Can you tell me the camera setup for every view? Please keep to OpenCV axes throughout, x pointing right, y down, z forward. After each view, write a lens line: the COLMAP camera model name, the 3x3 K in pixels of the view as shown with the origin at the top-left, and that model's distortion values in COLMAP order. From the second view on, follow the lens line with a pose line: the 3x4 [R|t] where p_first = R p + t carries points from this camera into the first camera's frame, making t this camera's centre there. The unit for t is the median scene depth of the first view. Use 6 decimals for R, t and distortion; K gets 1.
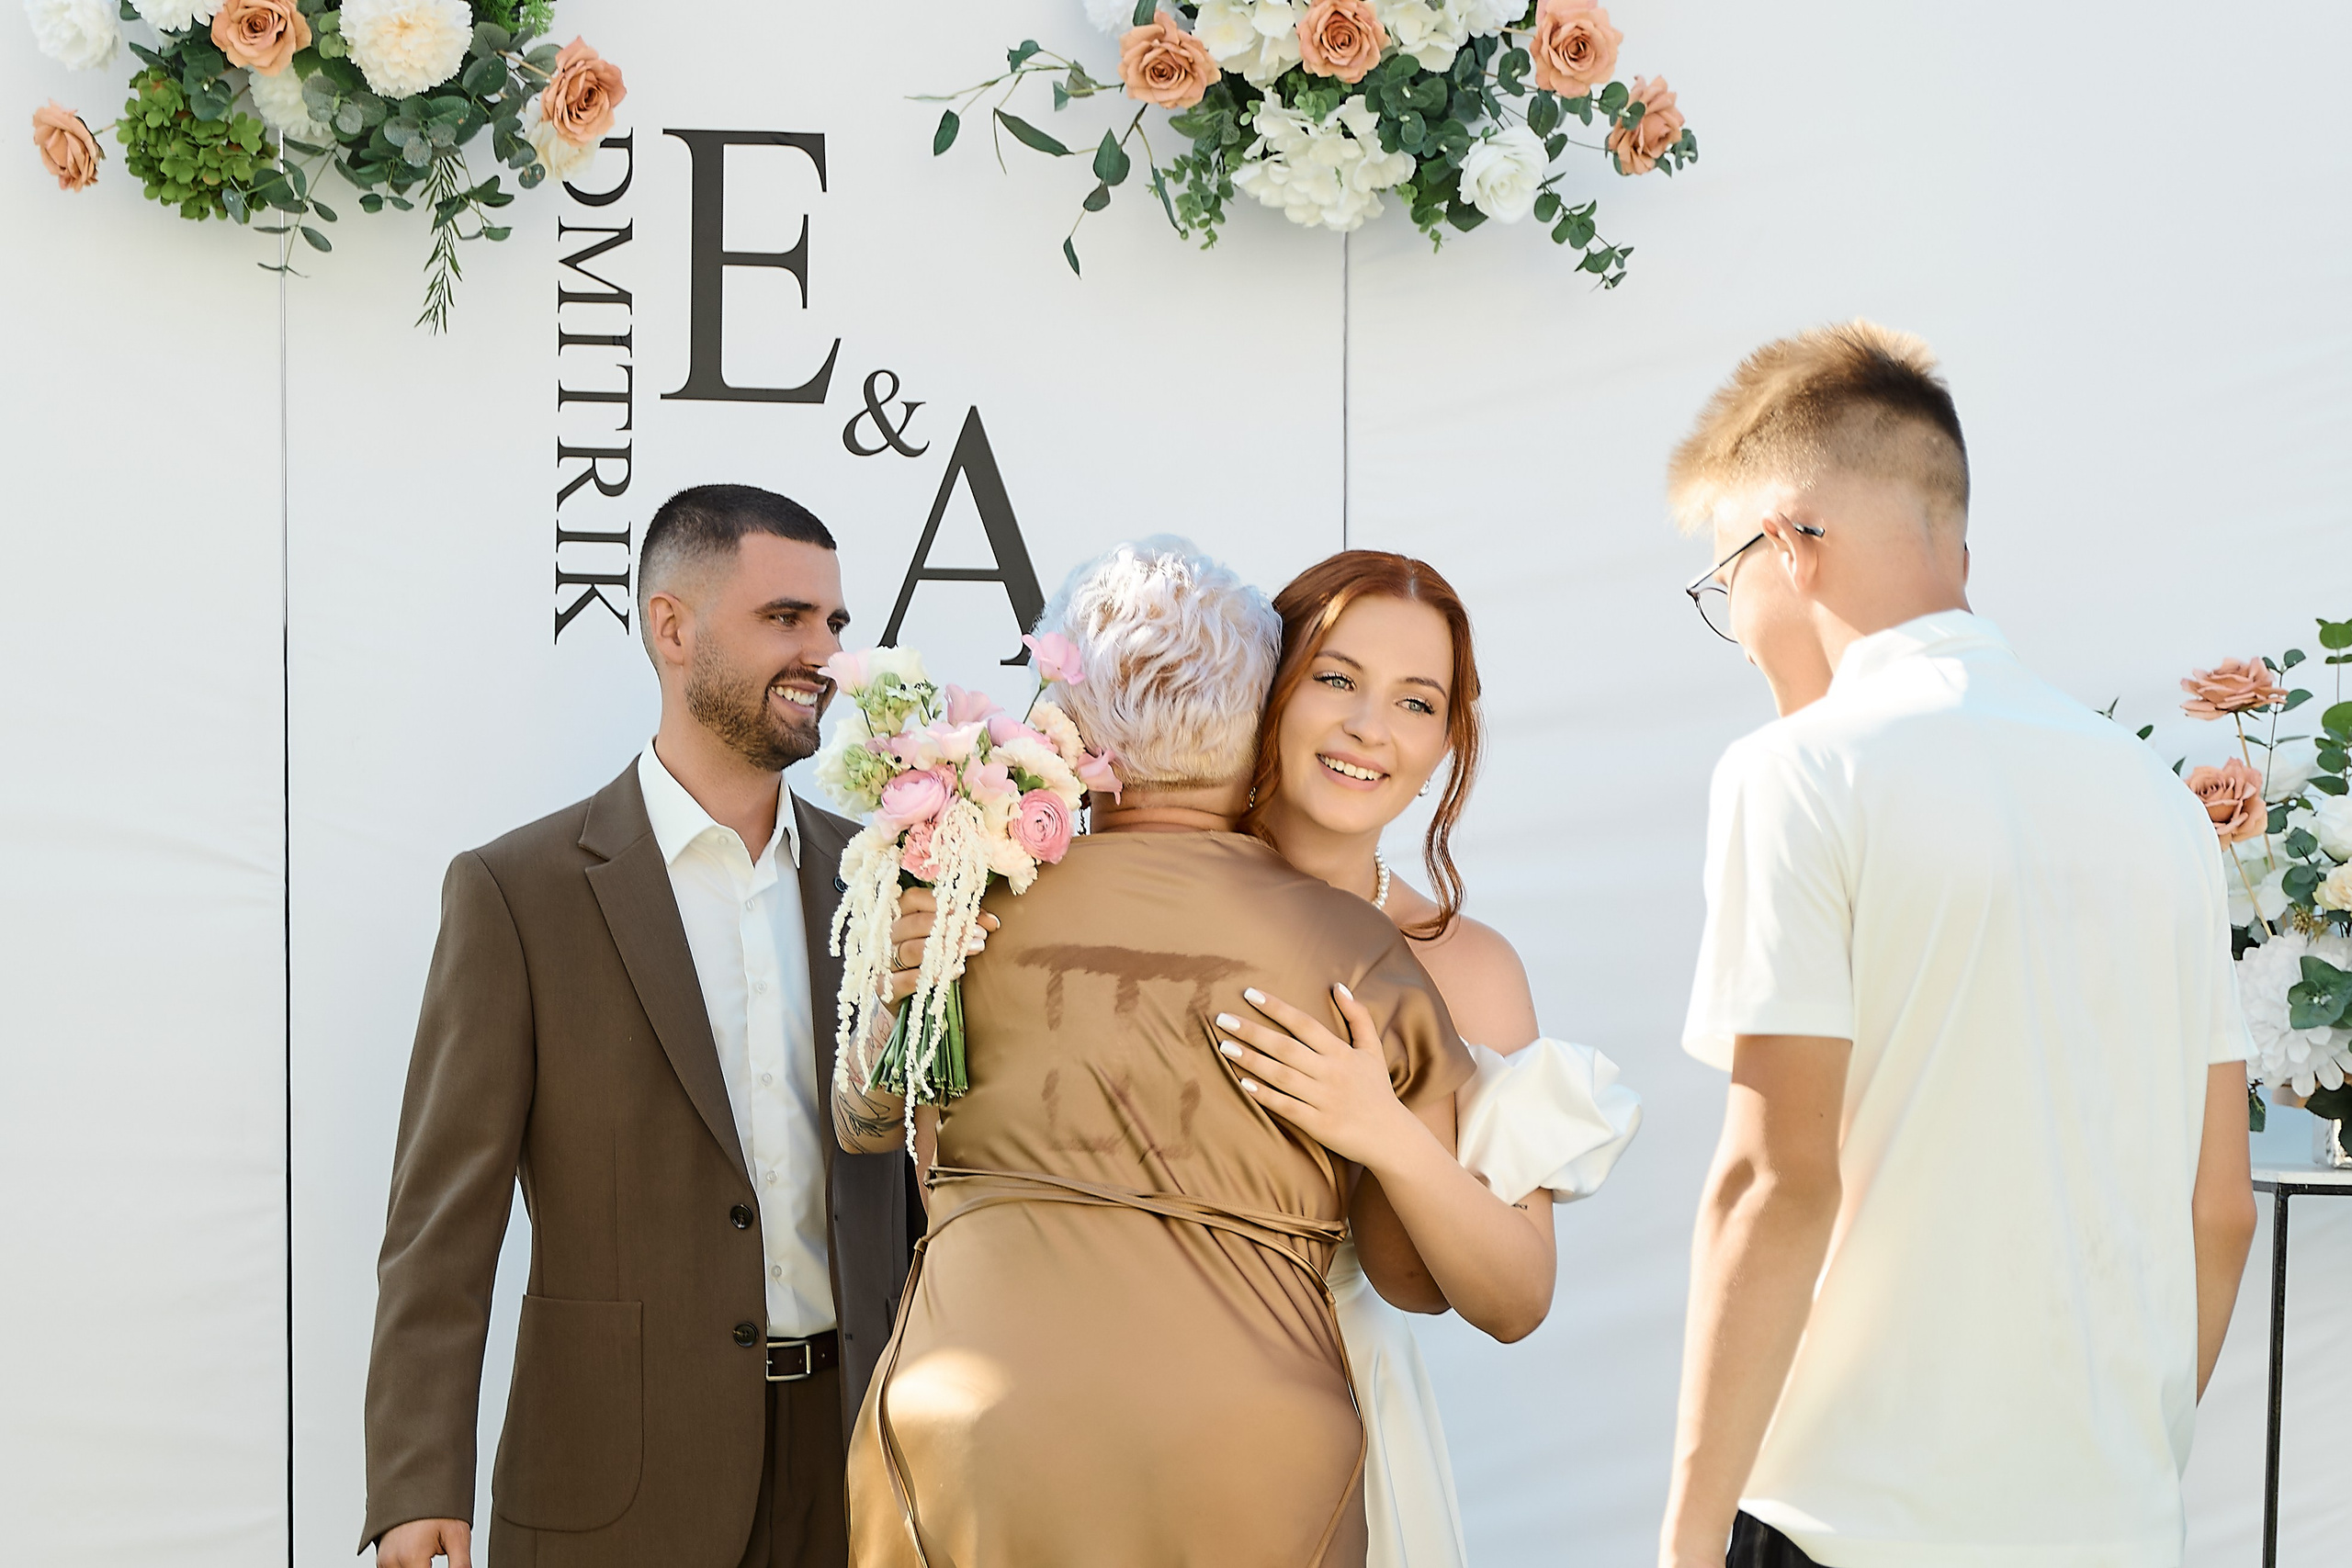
lens RADIAL K [[5831.1, 0, 1177.1], [0, 5831.1, 1328.7], [0, 0, 1]] dist [0.053894, -0.331341]
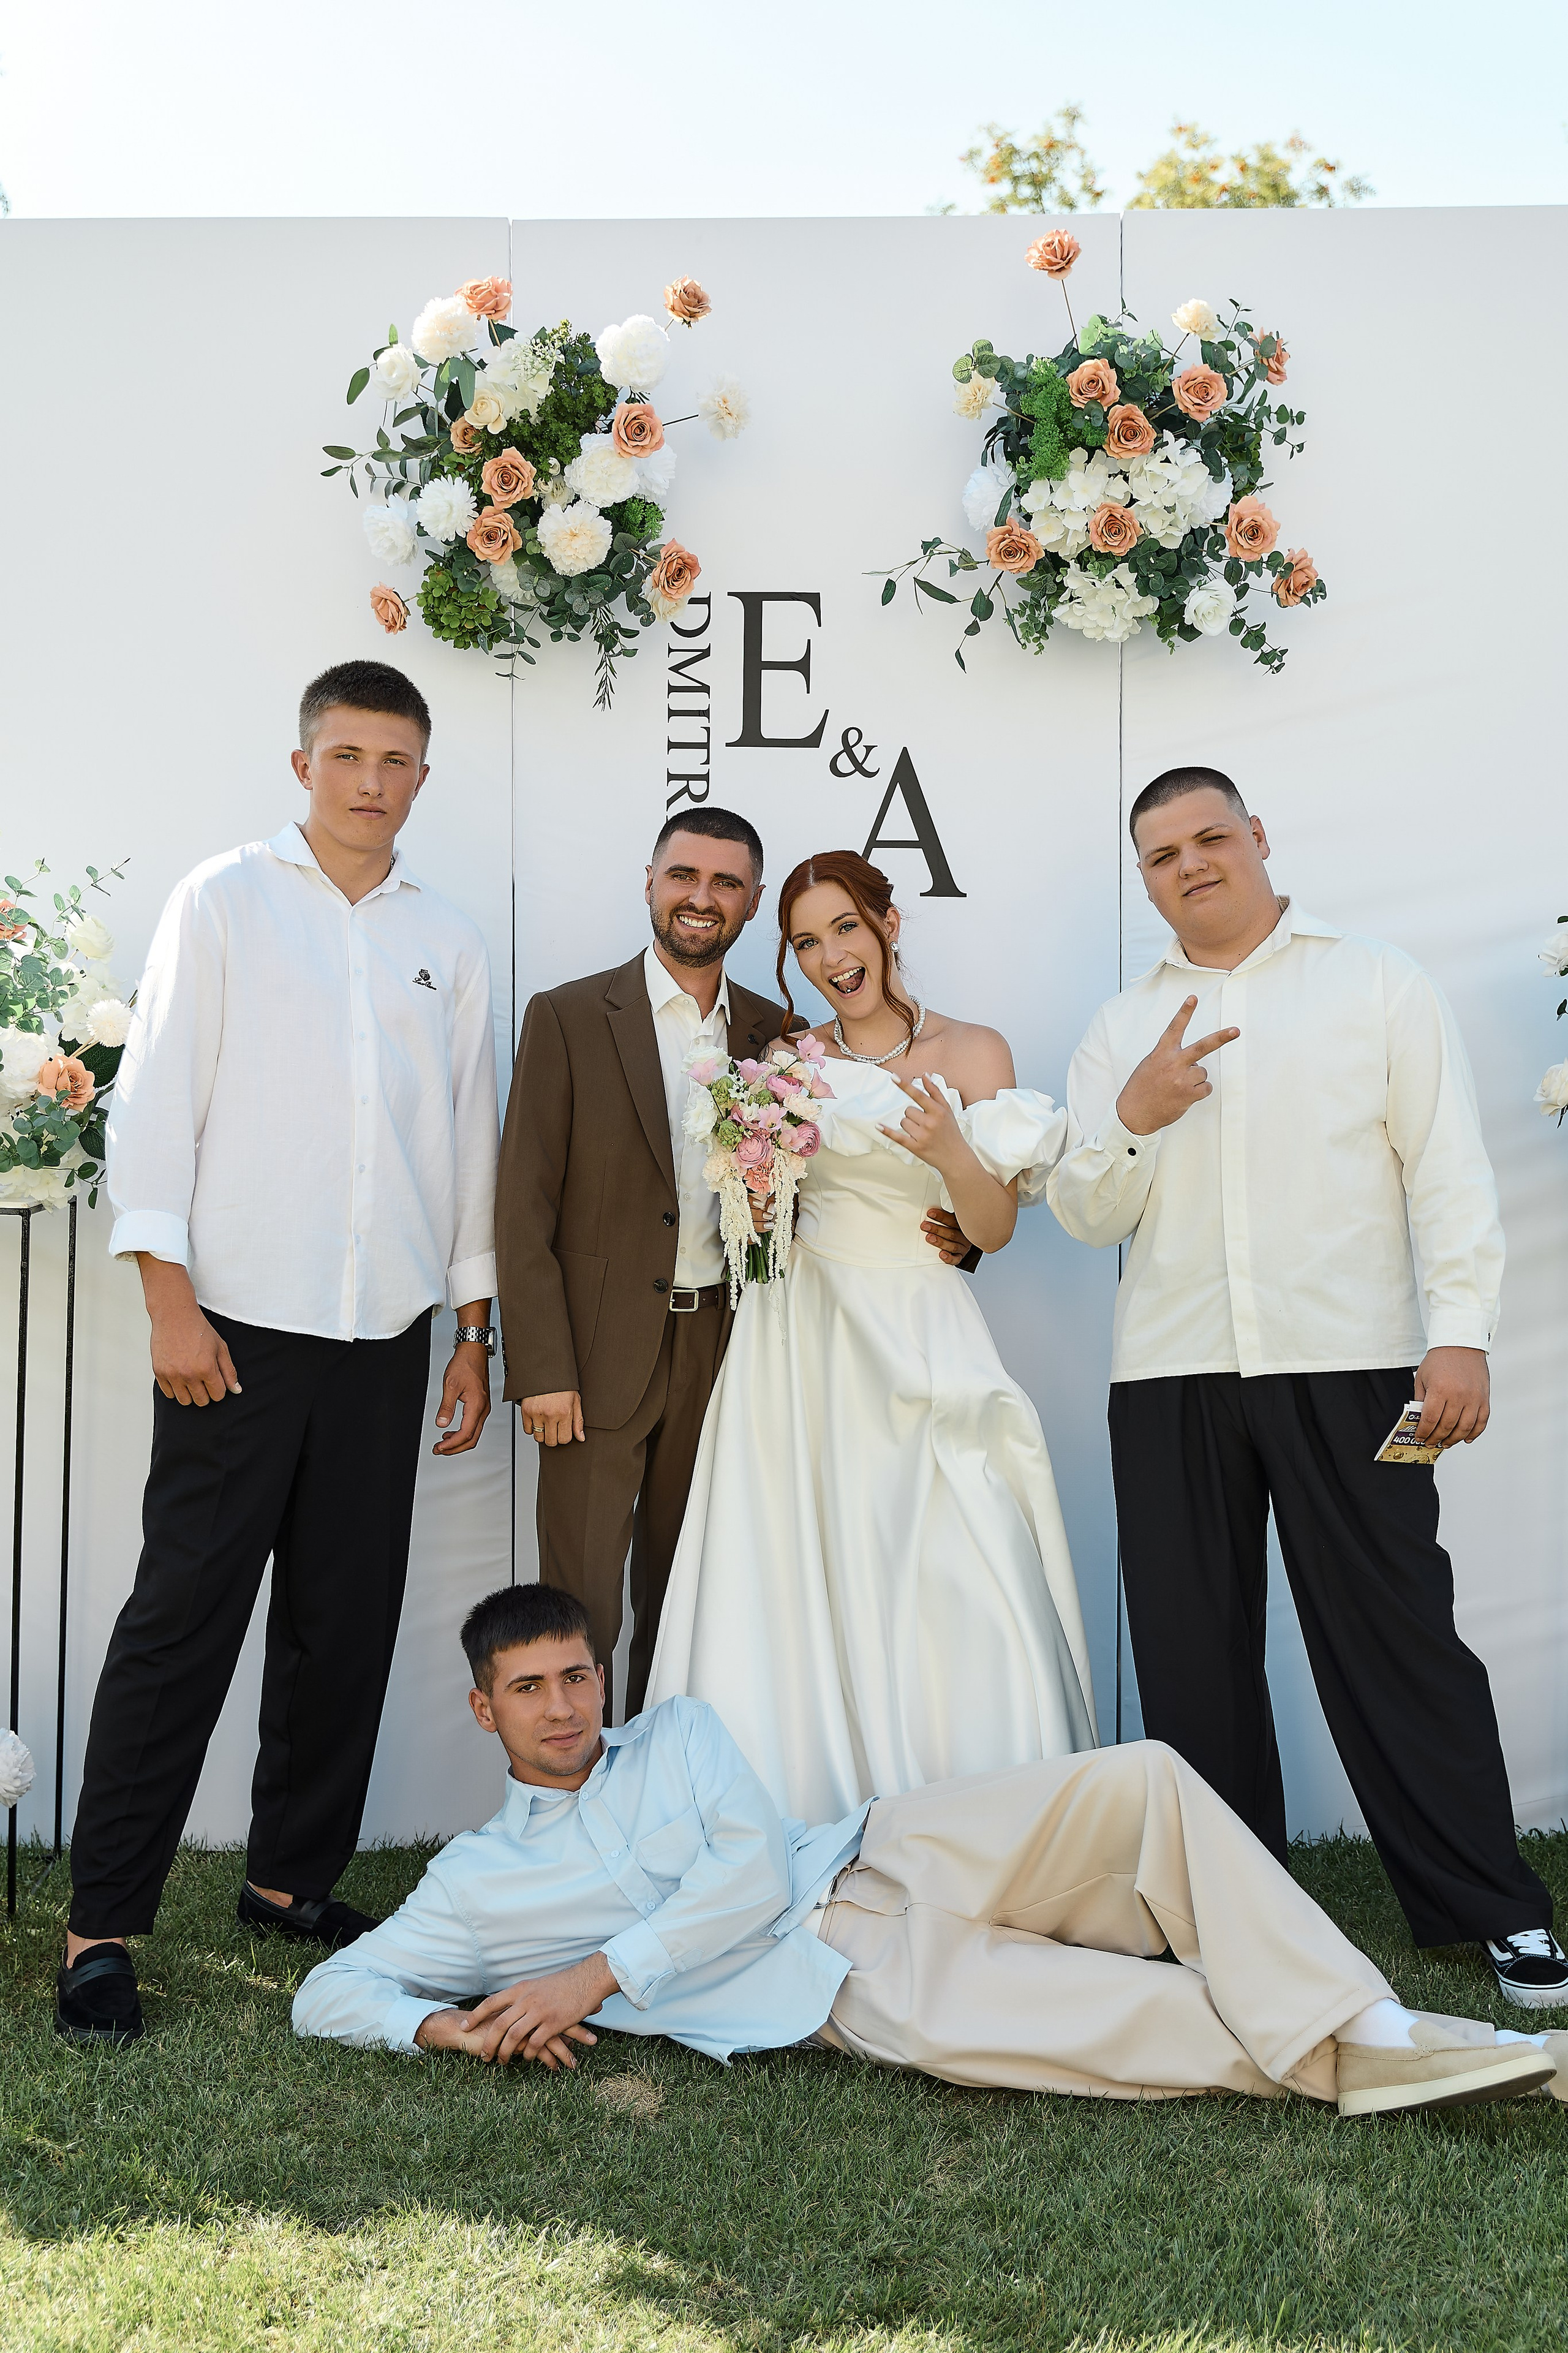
lens RADIAL K [[3042.2, 0, 757.0], [0, 3042.2, 1183.4], [0, 0, 1]] dist [-0.002069, 0.037832]
pose [[0.993571, 0.001181, -0.113204, 0.024913], [-0.003552, 0.999779, -0.020737, -0.009700], [0.113155, 0.021006, 0.993355, 0.101766]]
